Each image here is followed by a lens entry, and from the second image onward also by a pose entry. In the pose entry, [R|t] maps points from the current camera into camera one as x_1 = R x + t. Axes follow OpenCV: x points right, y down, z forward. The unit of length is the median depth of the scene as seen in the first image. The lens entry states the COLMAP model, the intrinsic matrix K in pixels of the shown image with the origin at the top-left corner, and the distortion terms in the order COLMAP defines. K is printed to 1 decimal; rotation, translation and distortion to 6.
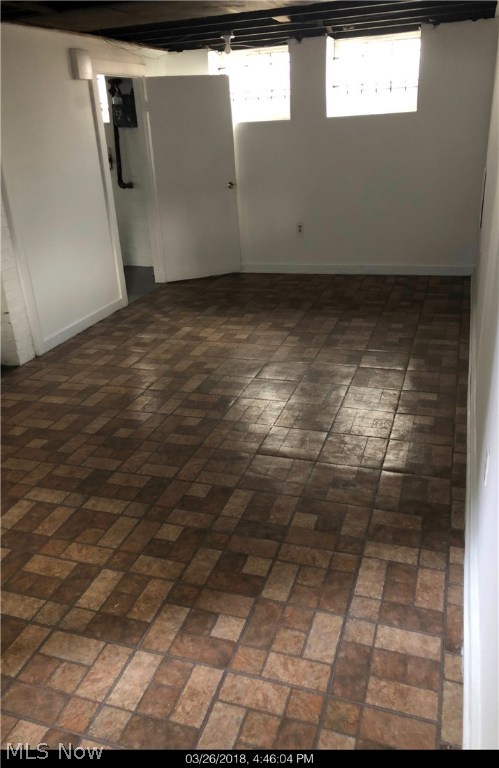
lens RADIAL K [[613.2, 0, 248.4], [0, 613.2, 366.6], [0, 0, 1]] dist [0.006440, -0.006944]
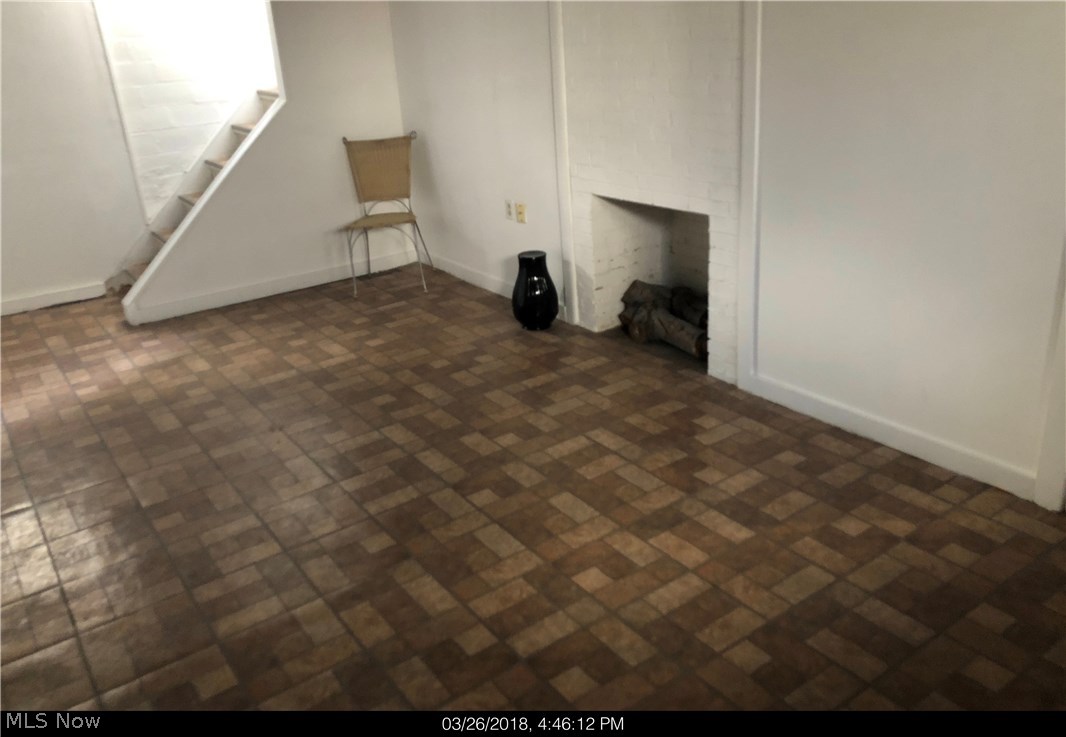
lens RADIAL K [[874.9, 0, 535.2], [0, 874.9, 353.3], [0, 0, 1]] dist [0.013387, -0.001925]
pose [[-0.584263, 0.372509, -0.721022, 0.370313], [-0.221253, 0.781670, 0.583129, -0.496392], [0.780822, 0.500229, -0.374282, 1.165432]]
